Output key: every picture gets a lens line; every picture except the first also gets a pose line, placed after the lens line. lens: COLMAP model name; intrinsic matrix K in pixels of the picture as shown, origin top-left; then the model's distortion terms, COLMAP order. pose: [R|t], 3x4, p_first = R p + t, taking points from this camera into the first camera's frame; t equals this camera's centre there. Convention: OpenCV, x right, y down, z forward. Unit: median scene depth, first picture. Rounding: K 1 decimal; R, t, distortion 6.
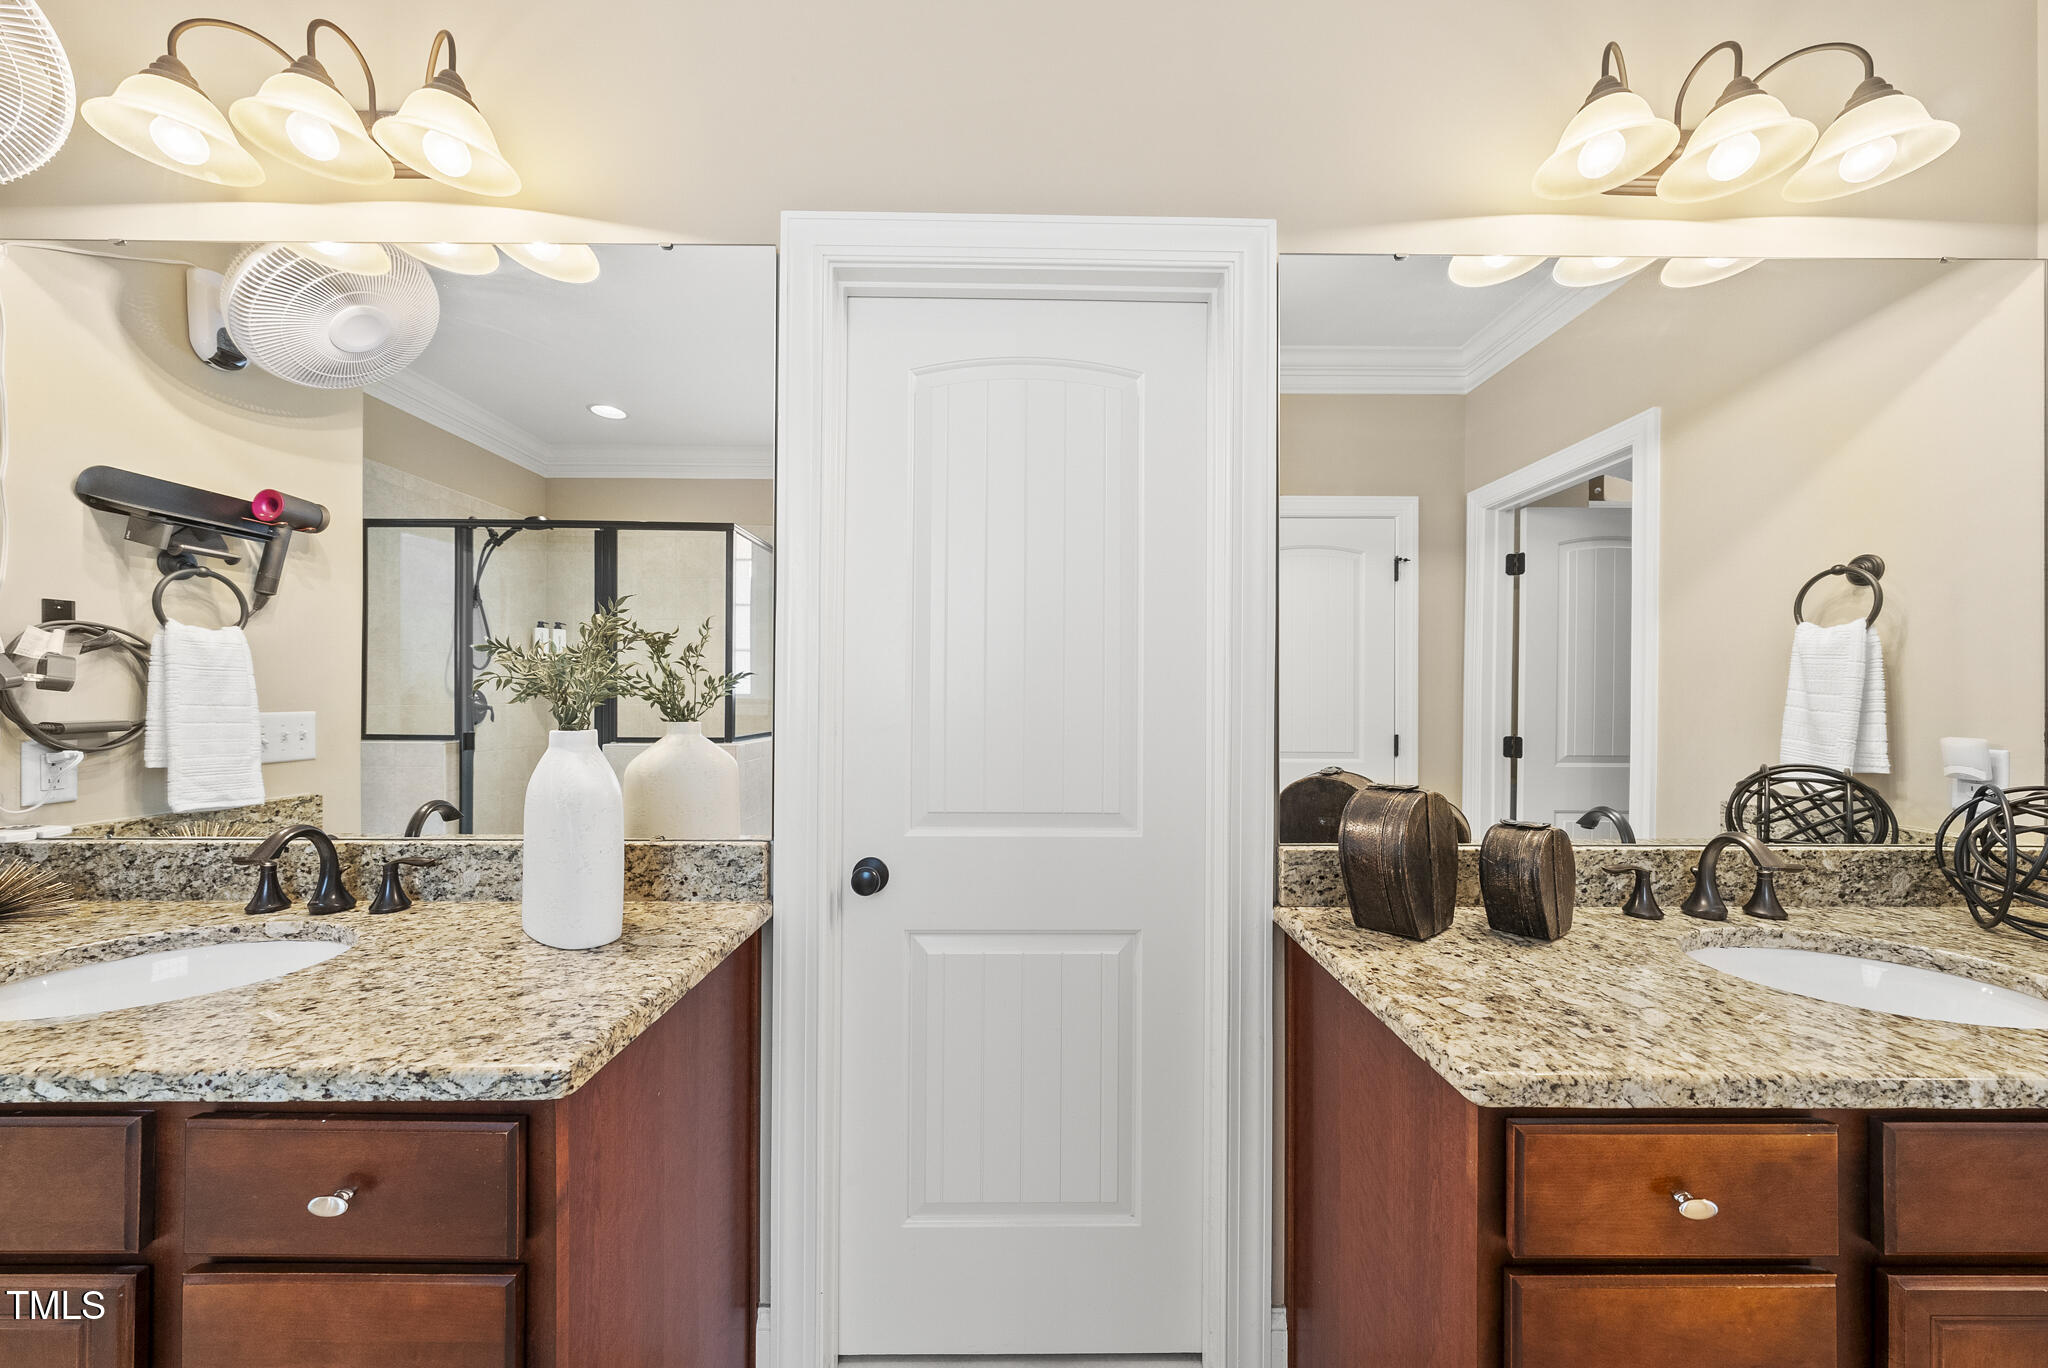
lens RADIAL K [[682.9, 0, 1024.6], [0, 682.9, 702.6], [0, 0, 1]] dist [-0.003003, -0.000168]
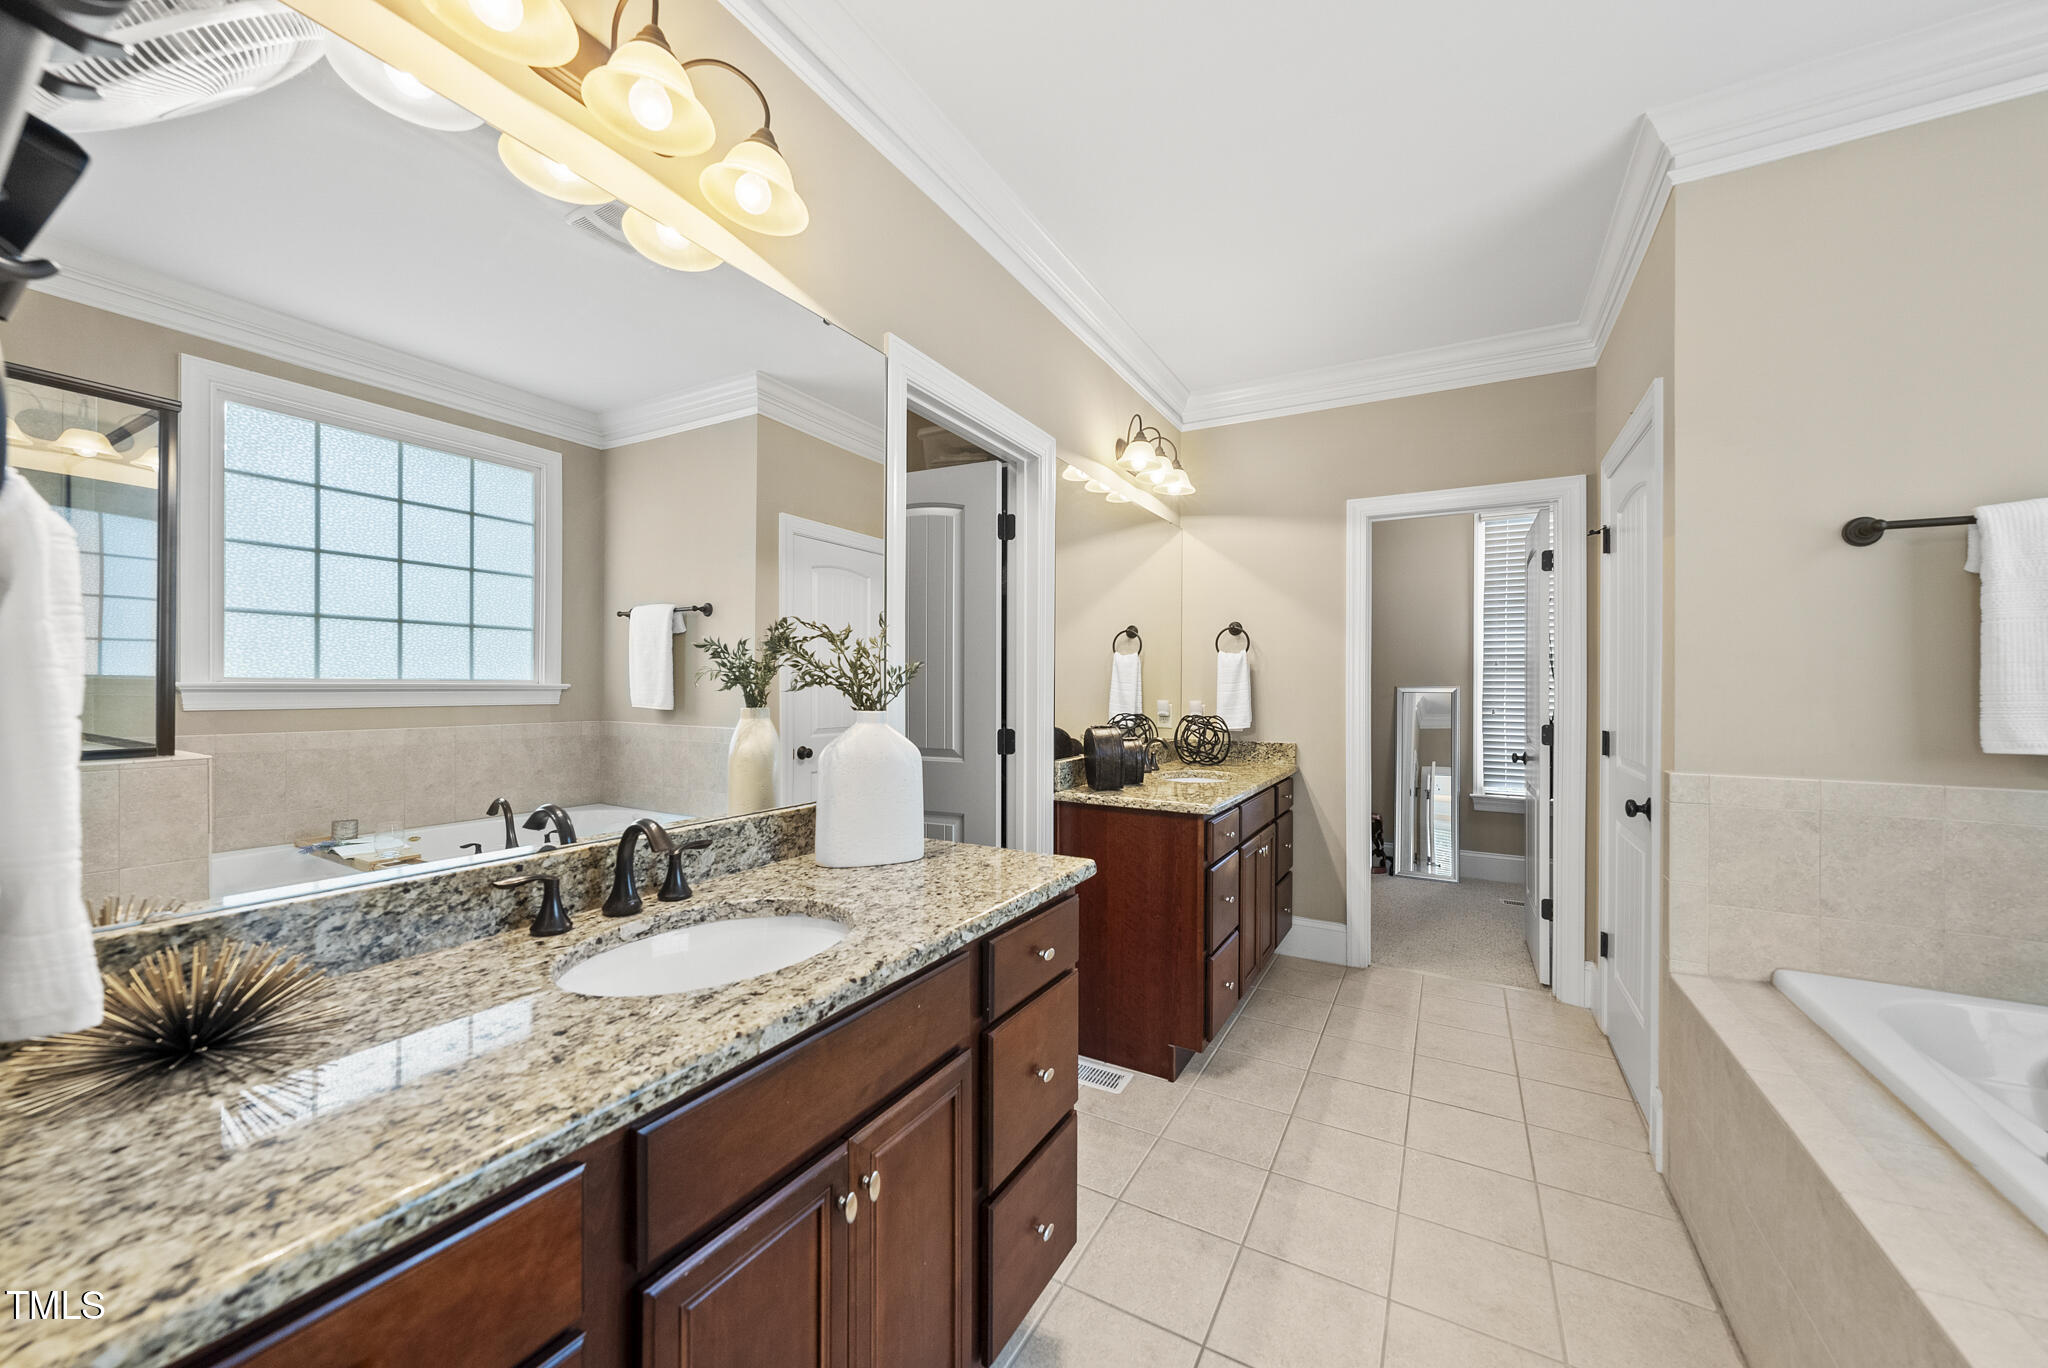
lens RADIAL K [[756.5, 0, 1024.0], [0, 756.5, 684.0], [0, 0, 1]] dist [0.001165, 0.000024]
pose [[0.501774, 0.002301, 0.864996, -1.580567], [0.000677, 0.999995, -0.003053, -0.005688], [-0.864999, 0.002117, 0.501770, -0.000737]]
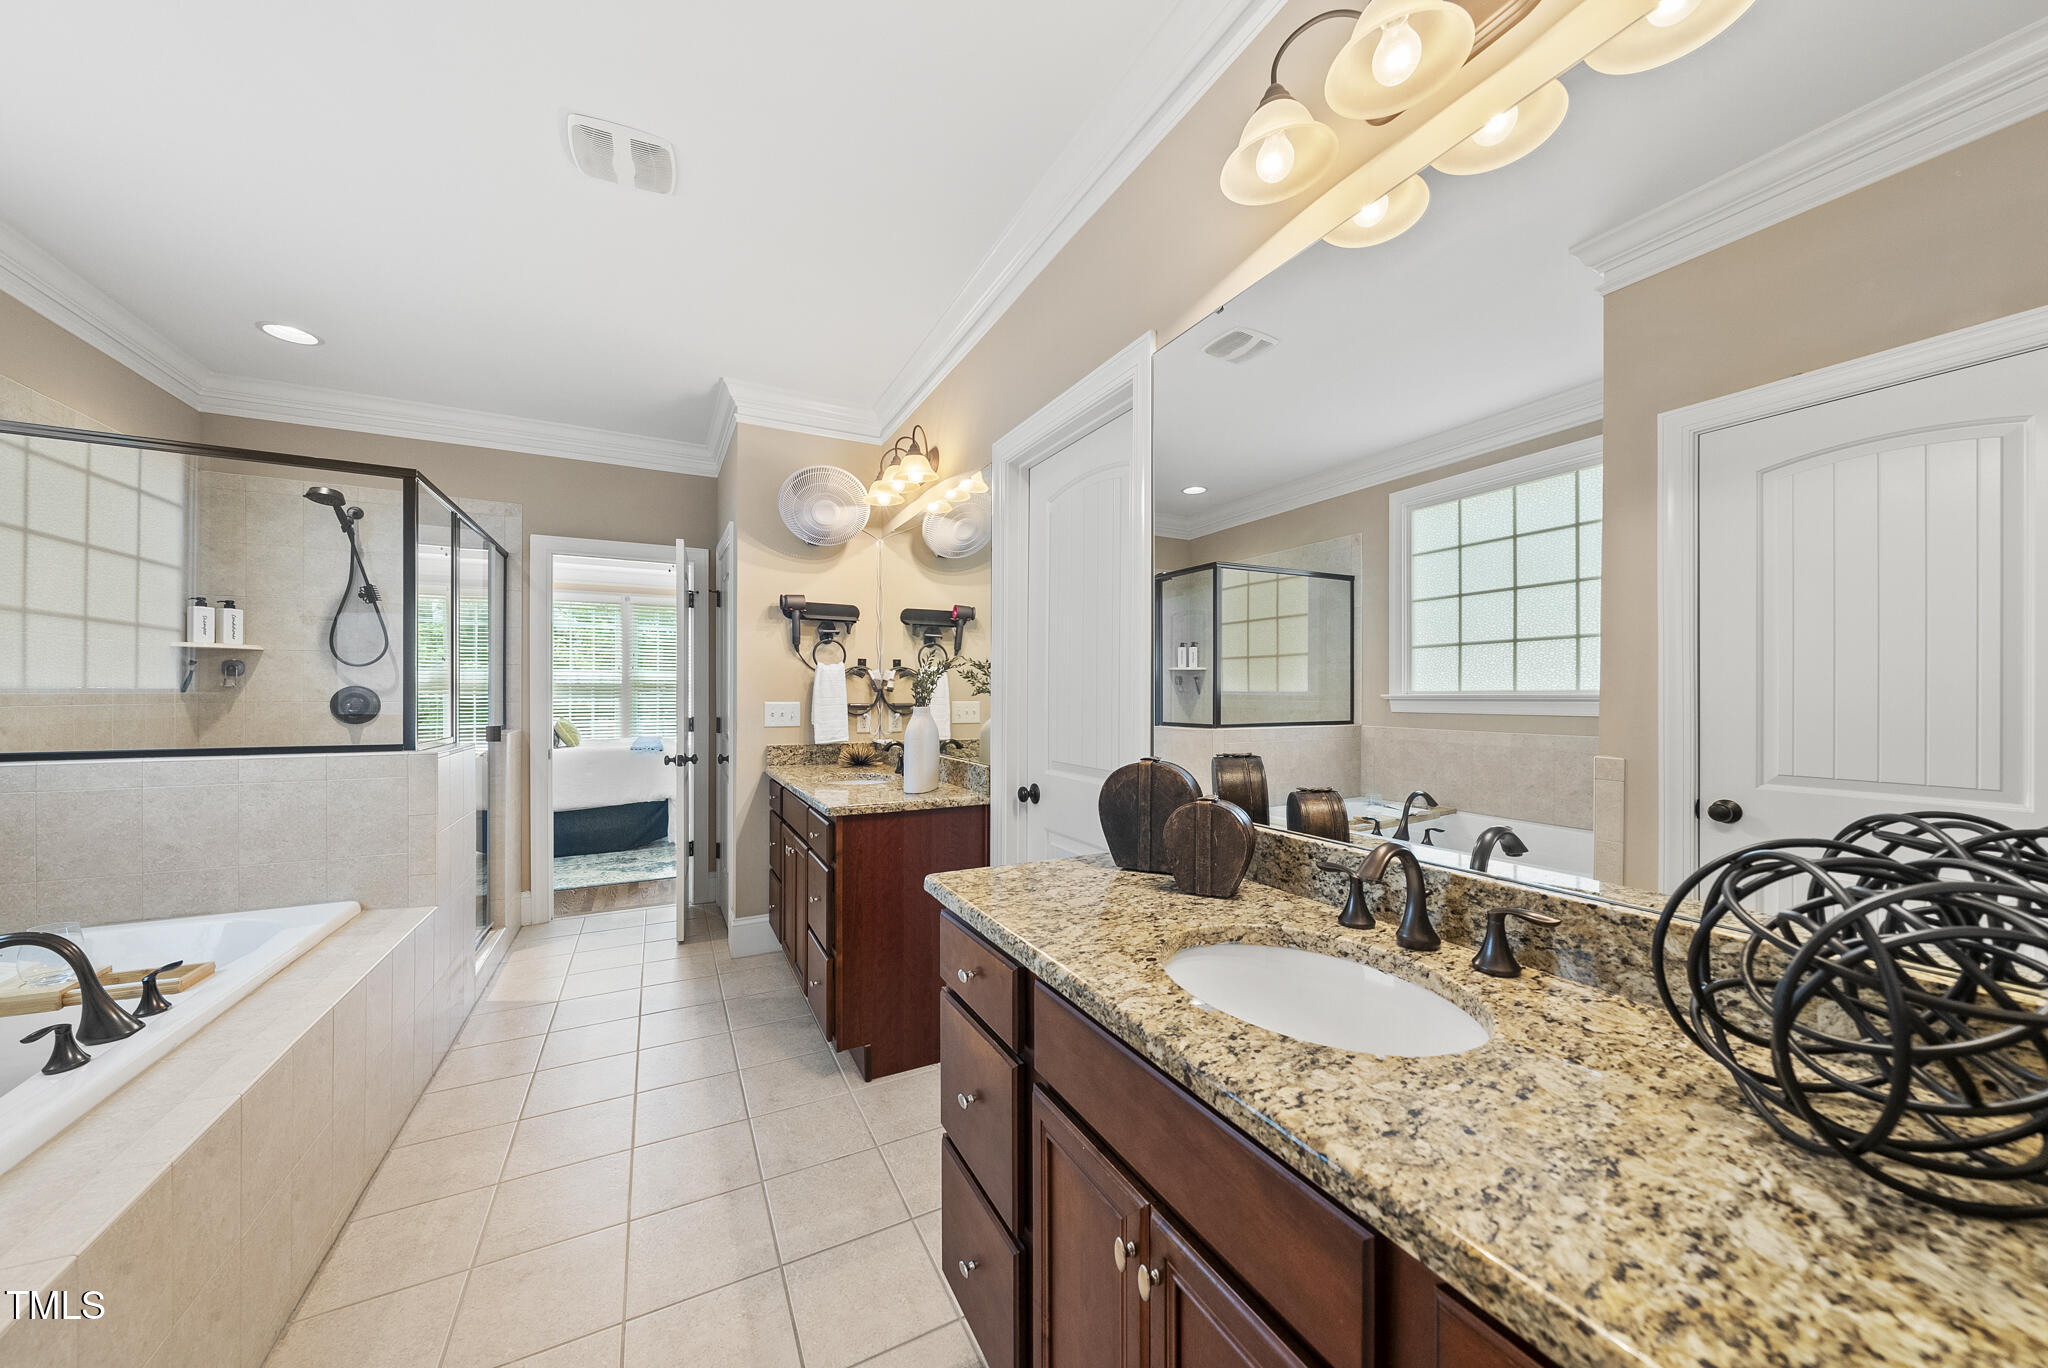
lens RADIAL K [[700.0, 0, 1024.0], [0, 700.0, 684.0], [0, 0, 1]] dist [-0.001837, -0.000063]
pose [[0.461121, -0.018341, -0.887148, 1.502268], [-0.003174, 0.999746, -0.022319, 0.012425], [0.887331, 0.013107, 0.460946, 0.163010]]
